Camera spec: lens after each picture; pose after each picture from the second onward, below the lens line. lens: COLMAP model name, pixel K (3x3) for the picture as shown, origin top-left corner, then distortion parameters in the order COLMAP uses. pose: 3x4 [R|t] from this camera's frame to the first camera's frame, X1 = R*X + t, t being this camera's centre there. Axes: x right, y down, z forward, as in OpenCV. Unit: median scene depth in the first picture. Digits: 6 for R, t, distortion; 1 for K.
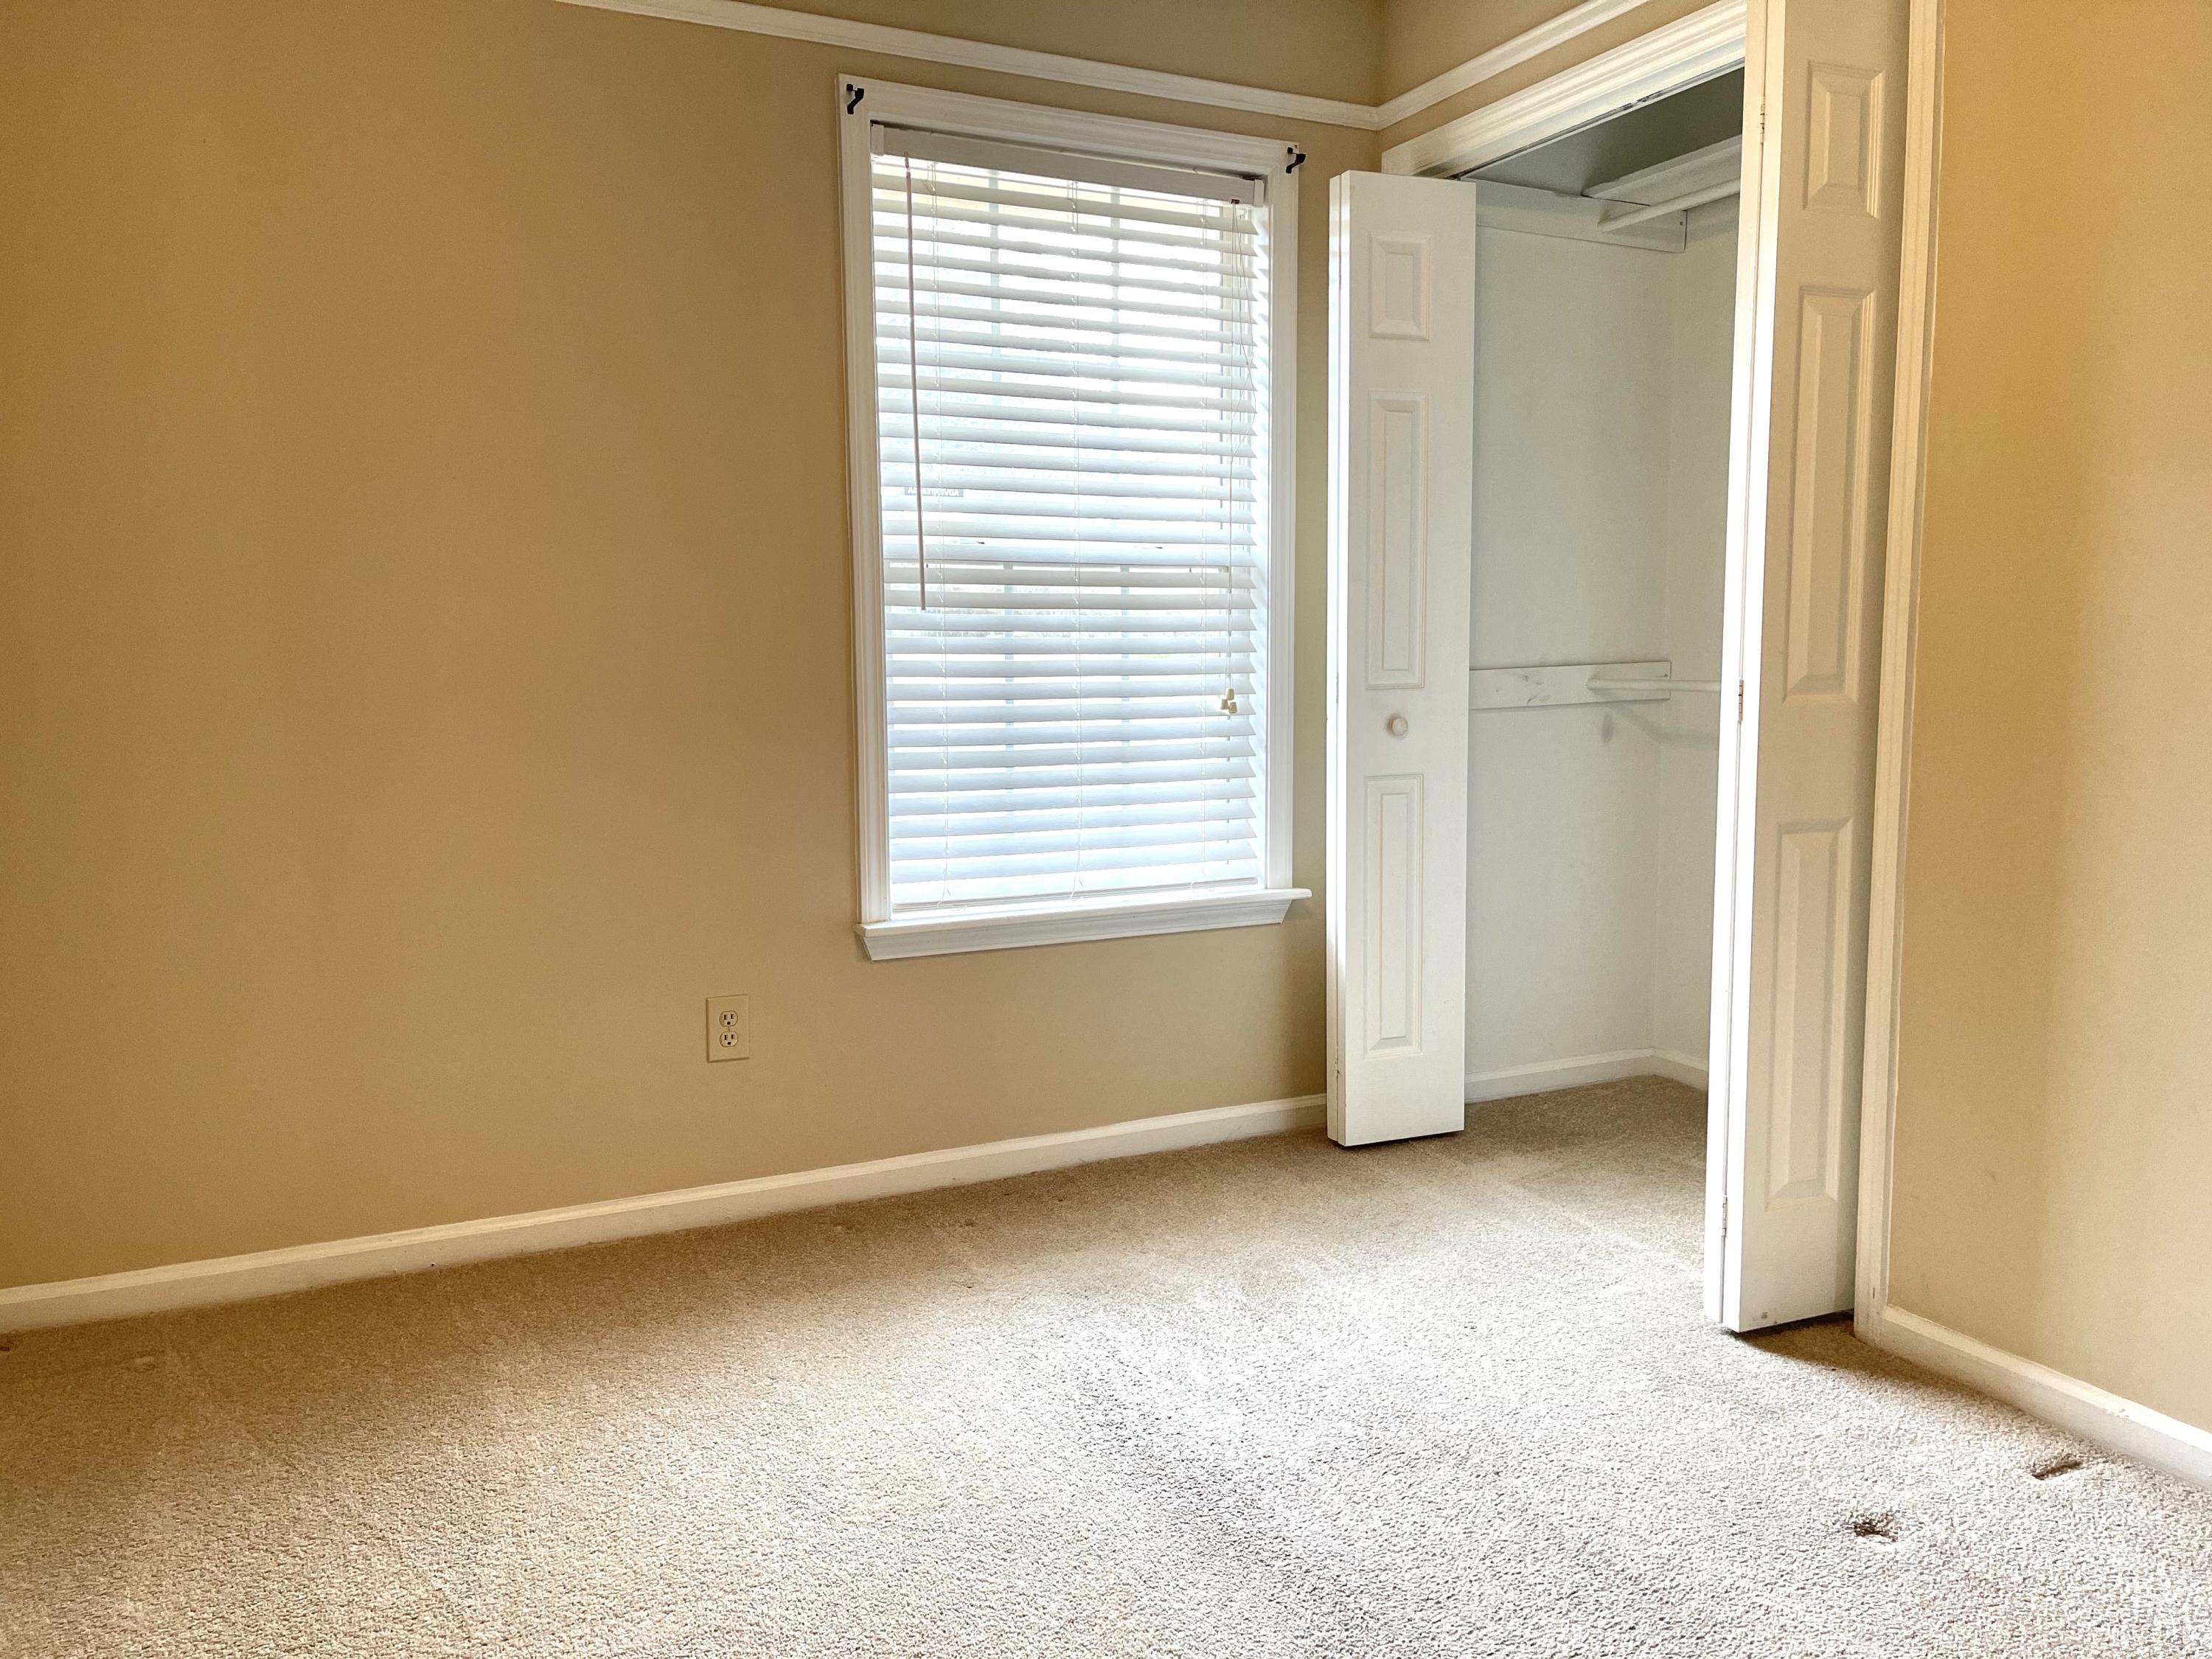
lens RADIAL K [[1665.4, 0, 1113.0], [0, 1665.4, 833.3], [0, 0, 1]] dist [0.047901, -0.052238]
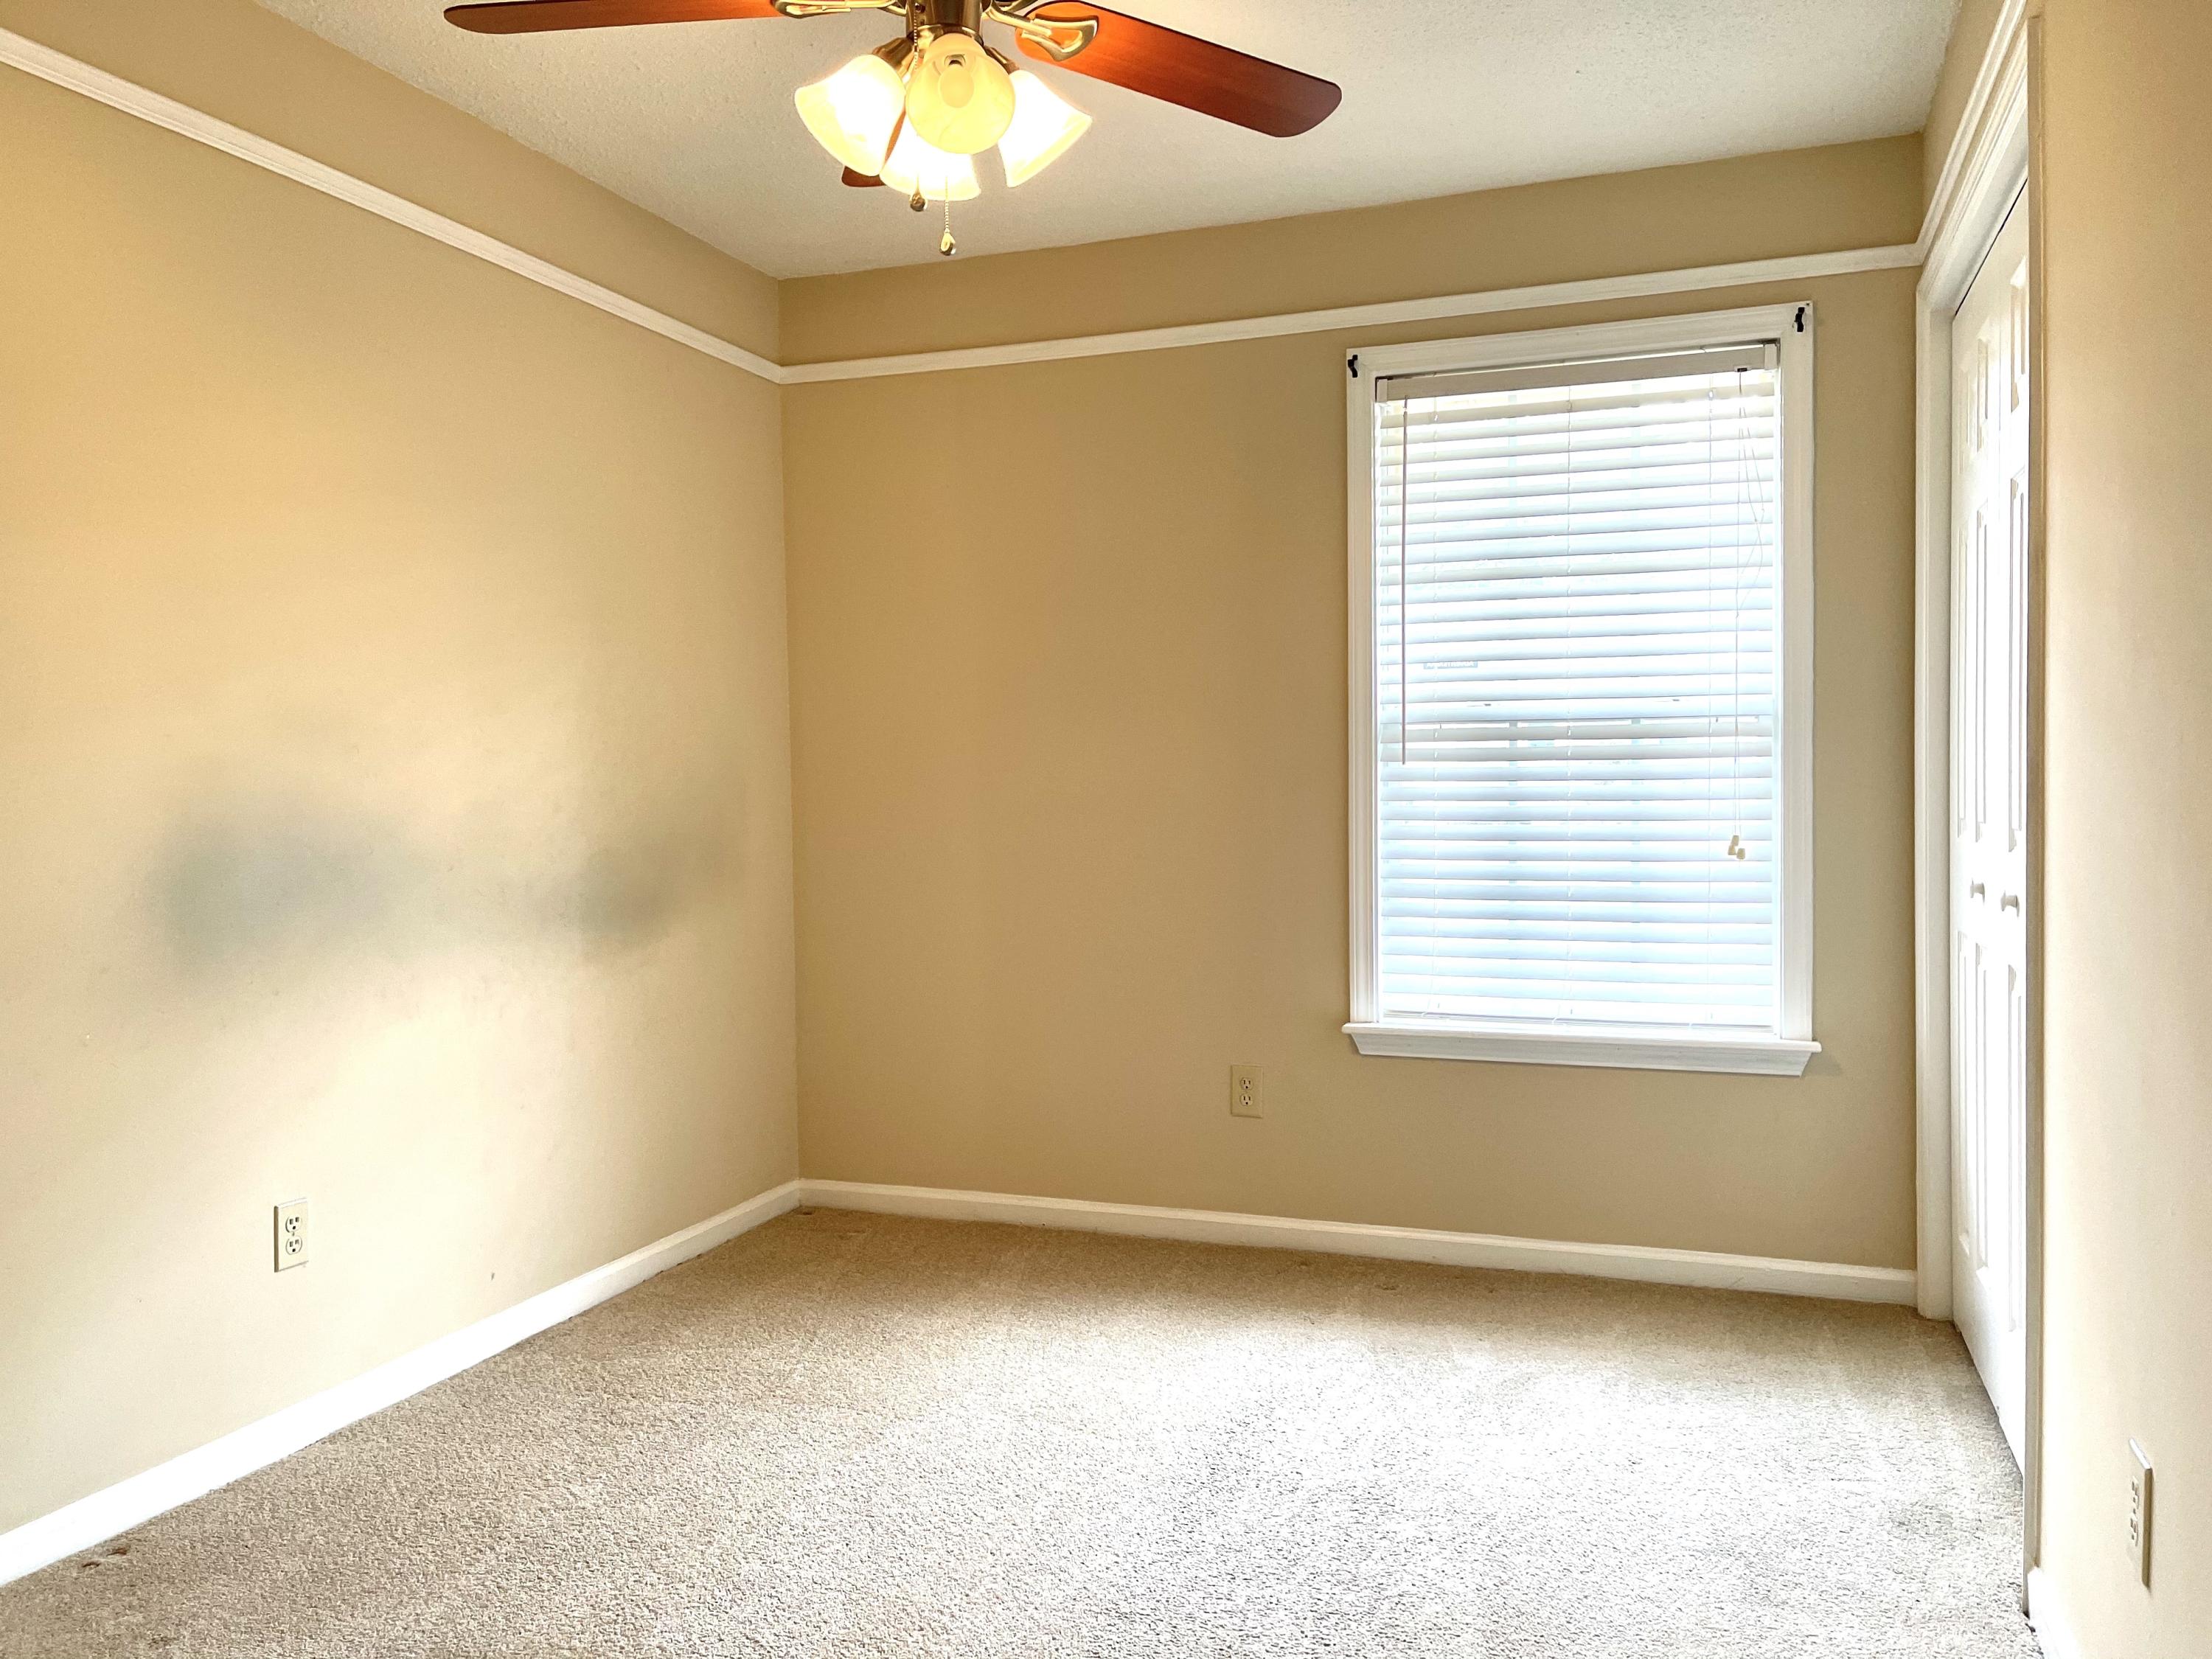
lens RADIAL K [[1661.6, 0, 1100.8], [0, 1661.6, 835.0], [0, 0, 1]] dist [0.080305, -0.102931]
pose [[0.696496, 0.021173, -0.717248, 0.554021], [-0.075613, 0.996165, -0.044019, -0.013324], [0.713566, 0.084893, 0.695426, 0.013536]]
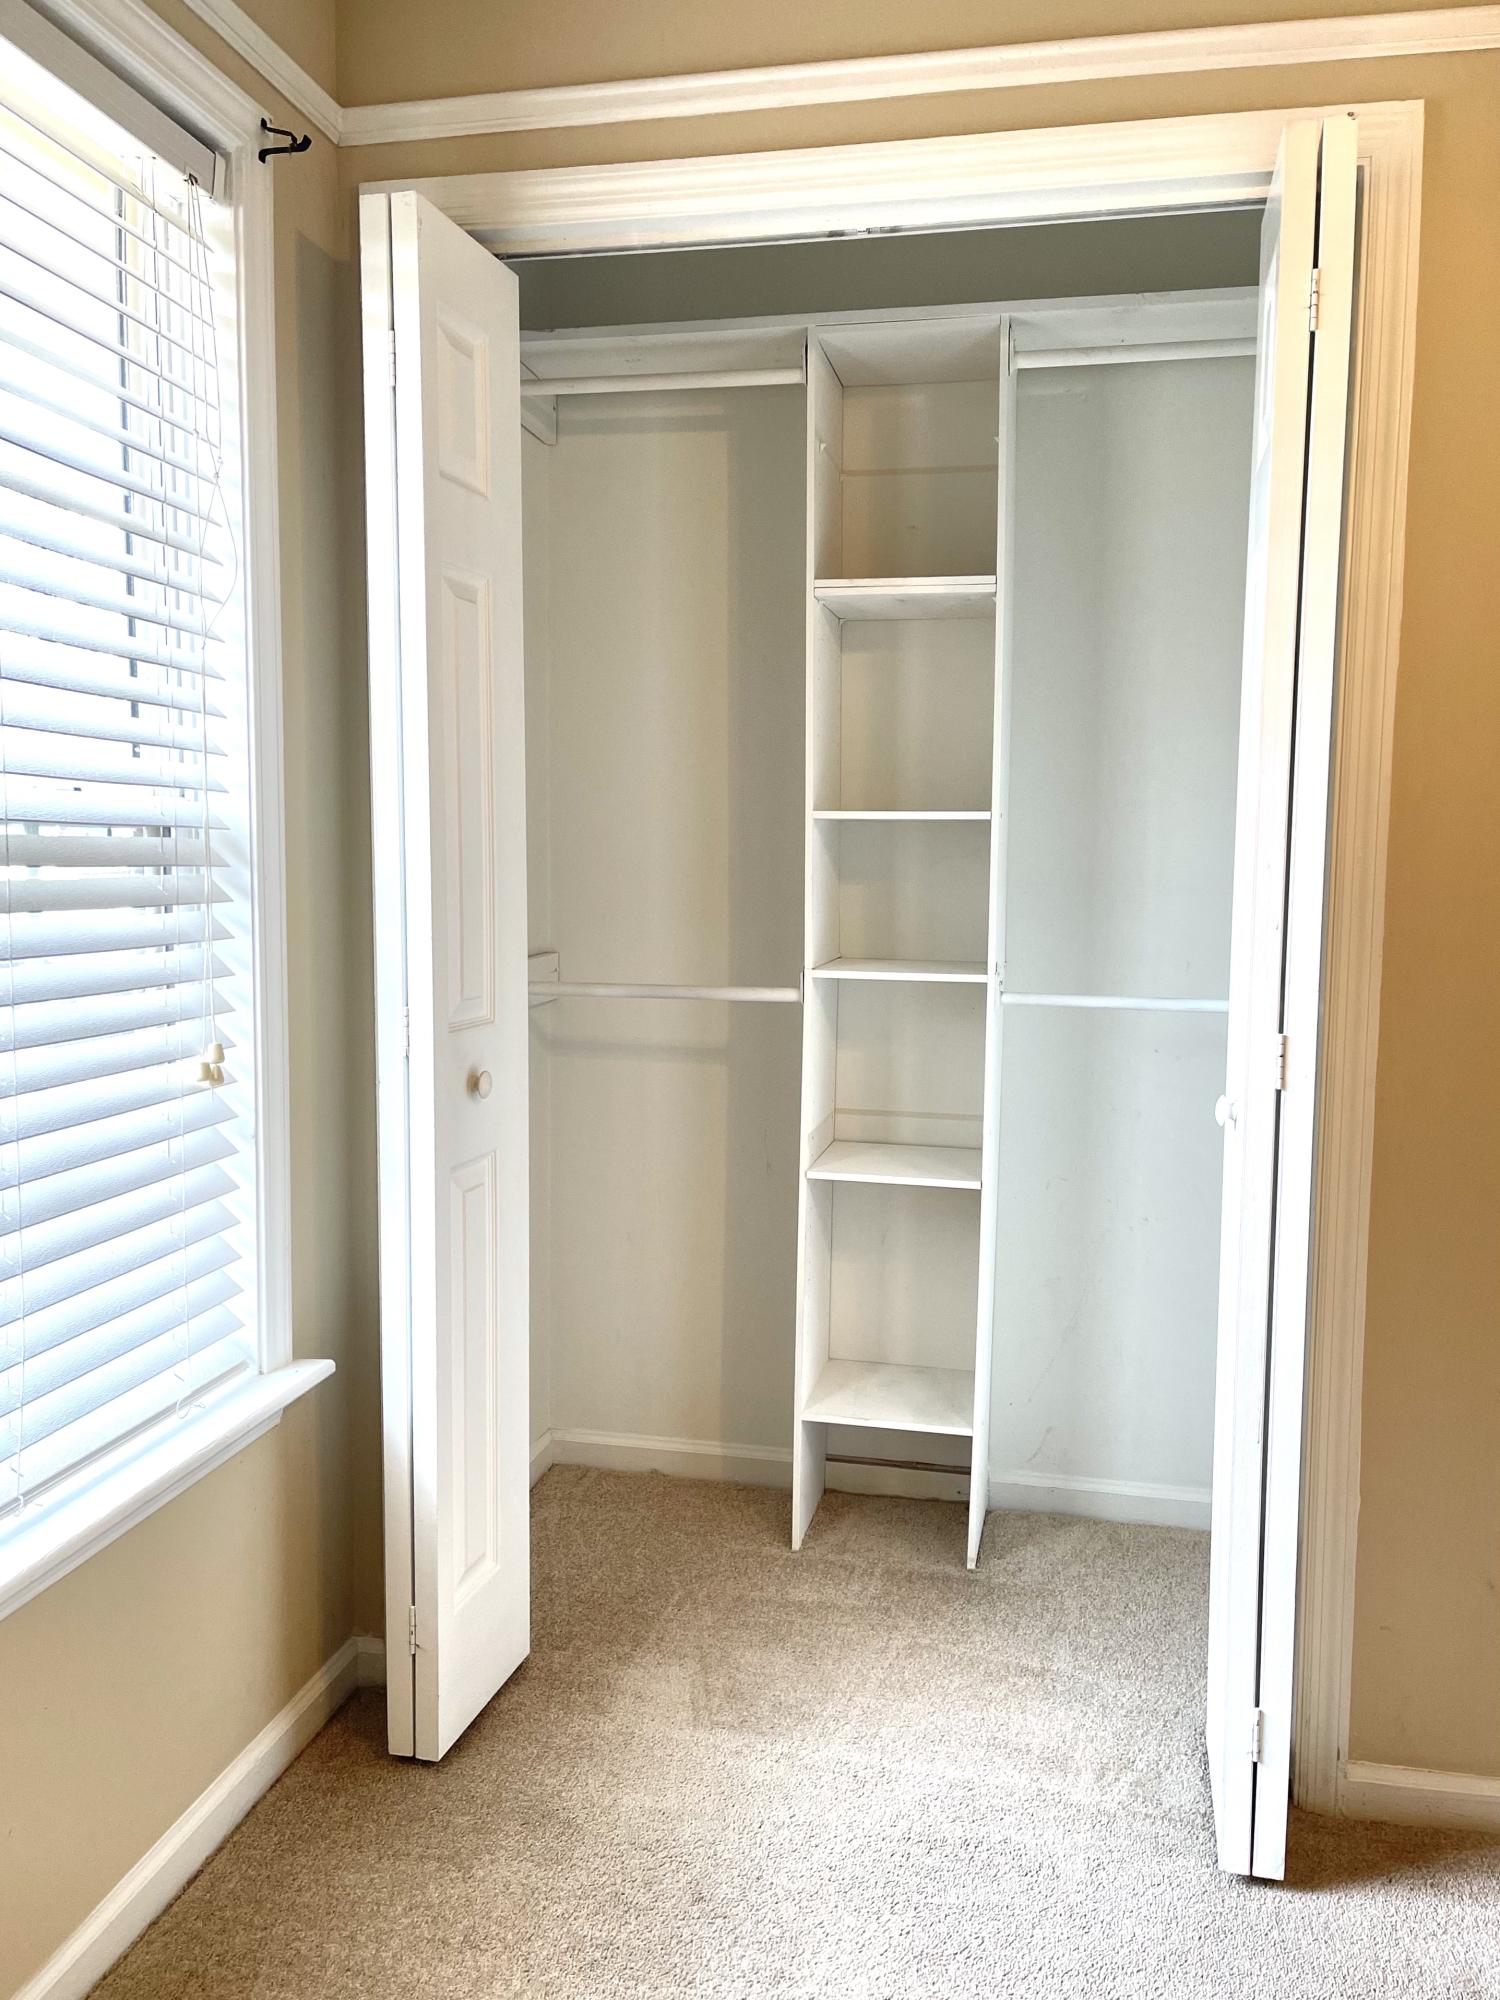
lens RADIAL K [[1564.5, 0, 699.5], [0, 1564.5, 1014.1], [0, 0, 1]] dist [0.047439, -0.002615]
pose [[0.639137, -0.064094, 0.766418, -0.242681], [0.085296, 0.996281, 0.012186, -0.092738], [-0.764348, 0.057584, 0.642227, 0.549337]]
